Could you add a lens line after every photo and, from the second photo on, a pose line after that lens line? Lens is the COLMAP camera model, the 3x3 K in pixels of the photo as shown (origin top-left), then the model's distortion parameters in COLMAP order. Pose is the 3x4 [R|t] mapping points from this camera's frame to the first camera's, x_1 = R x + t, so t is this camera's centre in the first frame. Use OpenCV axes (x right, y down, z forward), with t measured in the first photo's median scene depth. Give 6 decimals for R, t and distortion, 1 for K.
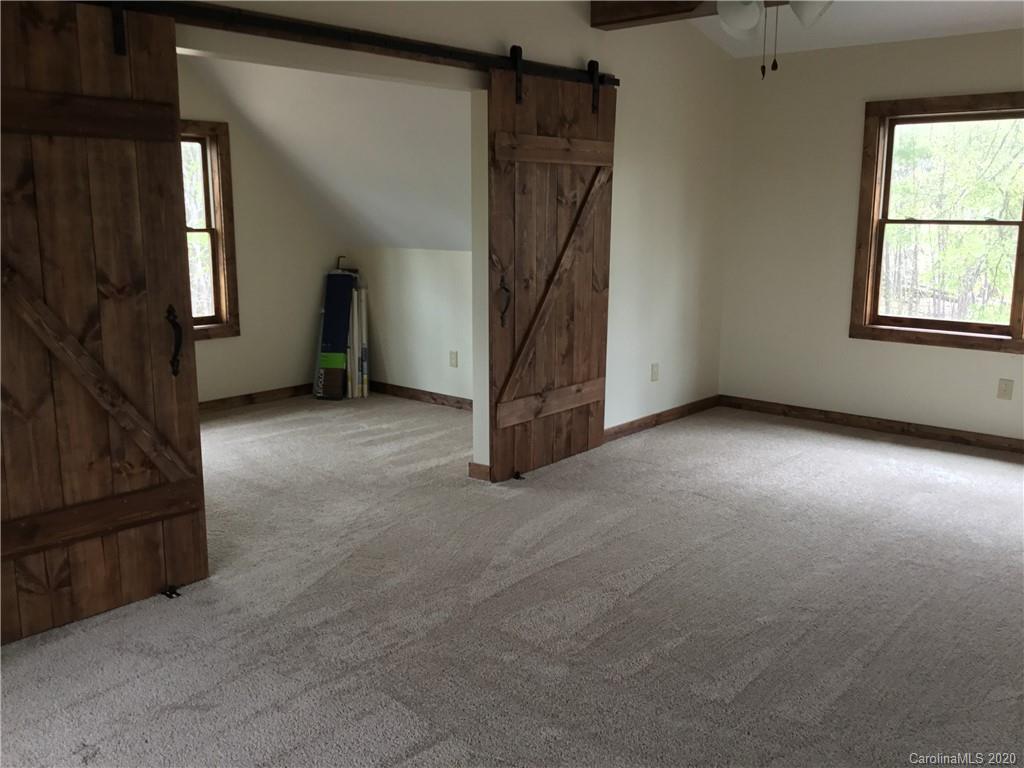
lens RADIAL K [[928.4, 0, 512.6], [0, 928.4, 399.7], [0, 0, 1]] dist [0.002890, -0.009585]
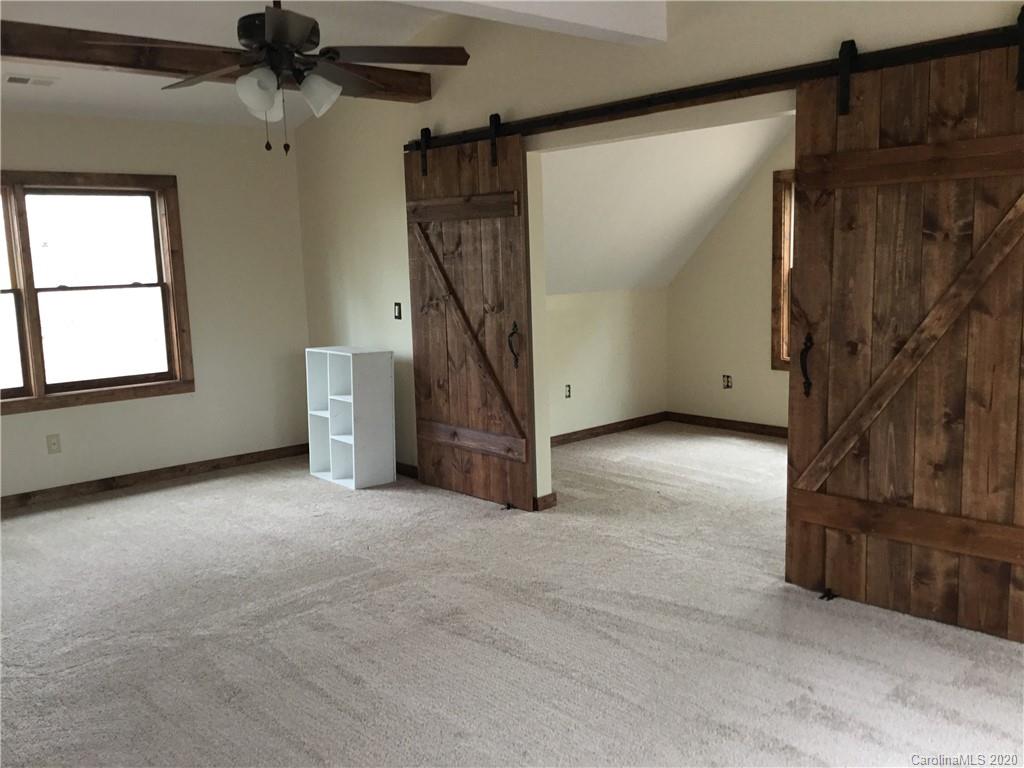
lens RADIAL K [[906.8, 0, 512.0], [0, 906.8, 384.0], [0, 0, 1]] dist [-0.057612, -0.002585]
pose [[-0.138605, 0.141163, -0.980235, 0.793468], [-0.167075, 0.972269, 0.163640, -0.175608], [0.976153, 0.186454, -0.111177, 0.848418]]
